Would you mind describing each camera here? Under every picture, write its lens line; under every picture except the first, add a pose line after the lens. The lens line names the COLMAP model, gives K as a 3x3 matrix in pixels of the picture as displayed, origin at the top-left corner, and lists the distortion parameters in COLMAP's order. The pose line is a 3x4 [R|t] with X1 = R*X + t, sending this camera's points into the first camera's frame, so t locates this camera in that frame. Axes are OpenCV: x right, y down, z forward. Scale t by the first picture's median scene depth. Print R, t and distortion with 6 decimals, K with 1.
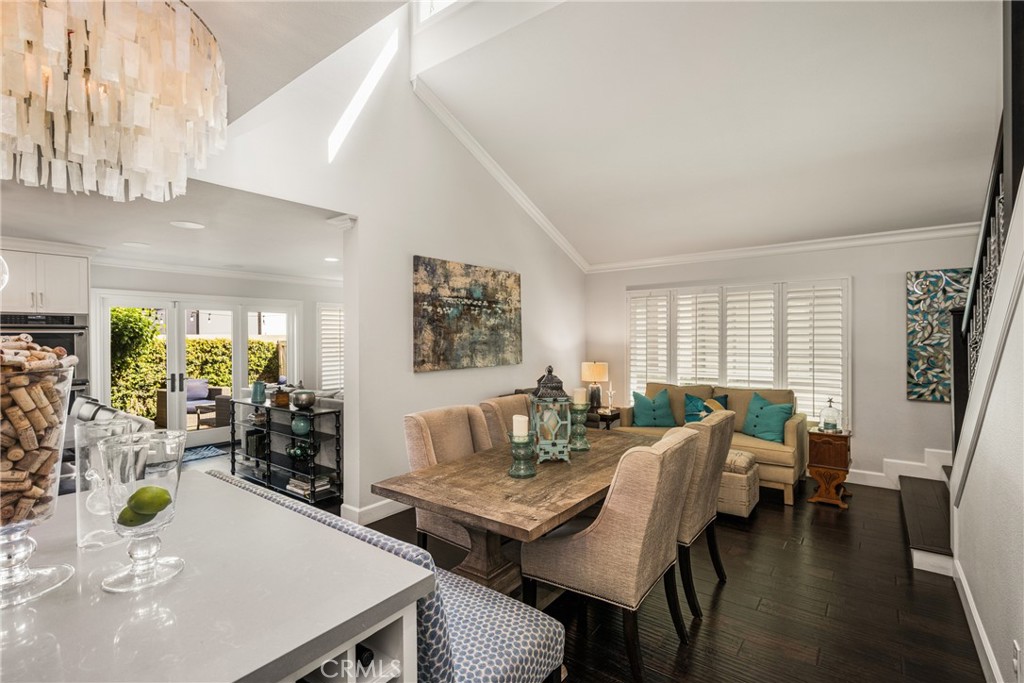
lens RADIAL K [[467.9, 0, 512.0], [0, 467.9, 341.5], [0, 0, 1]] dist [-0.000549, -0.000163]
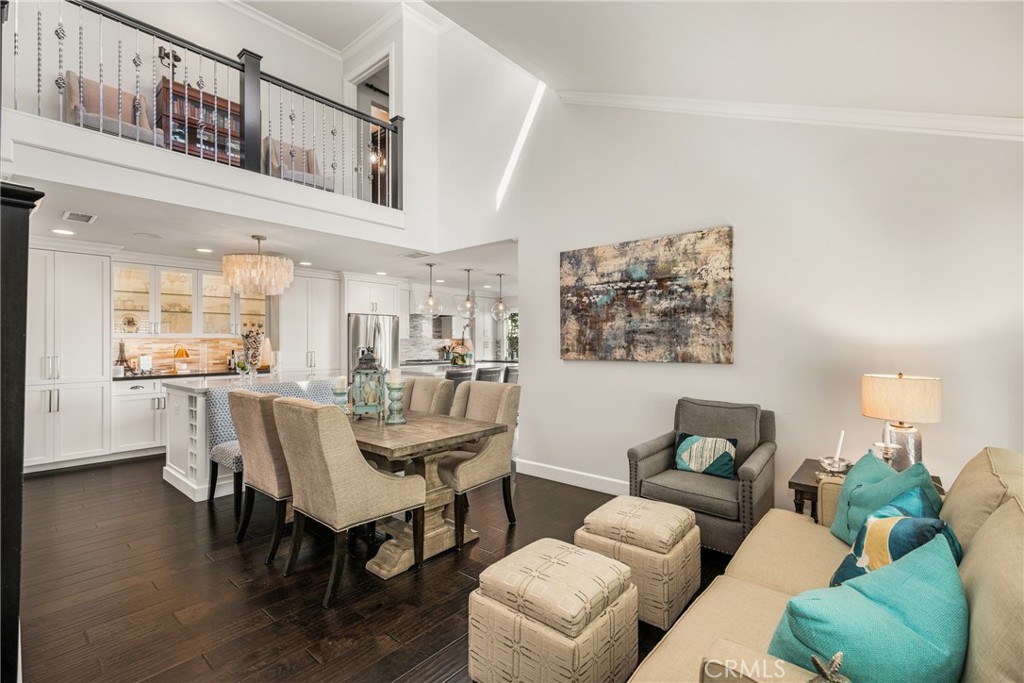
lens RADIAL K [[458.8, 0, 512.0], [0, 458.8, 341.5], [0, 0, 1]] dist [0.000834, 0.000028]
pose [[-0.046750, 0.005312, -0.998892, 0.795410], [-0.004292, 0.999976, 0.005518, 0.016973], [0.998897, 0.004545, -0.046727, 0.857715]]
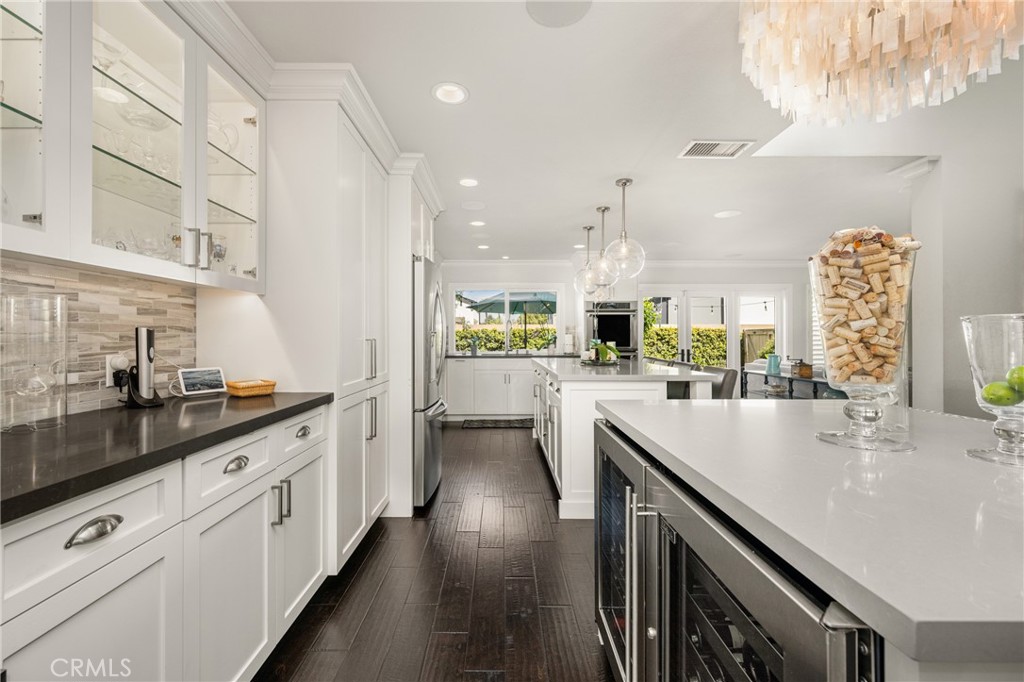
lens RADIAL K [[428.9, 0, 512.0], [0, 428.9, 341.0], [0, 0, 1]] dist [-0.001094, -0.000135]
pose [[0.620710, 0.012585, -0.783939, -0.163232], [-0.009479, 0.999919, 0.008546, 0.058251], [0.783983, 0.002126, 0.620779, -0.079807]]
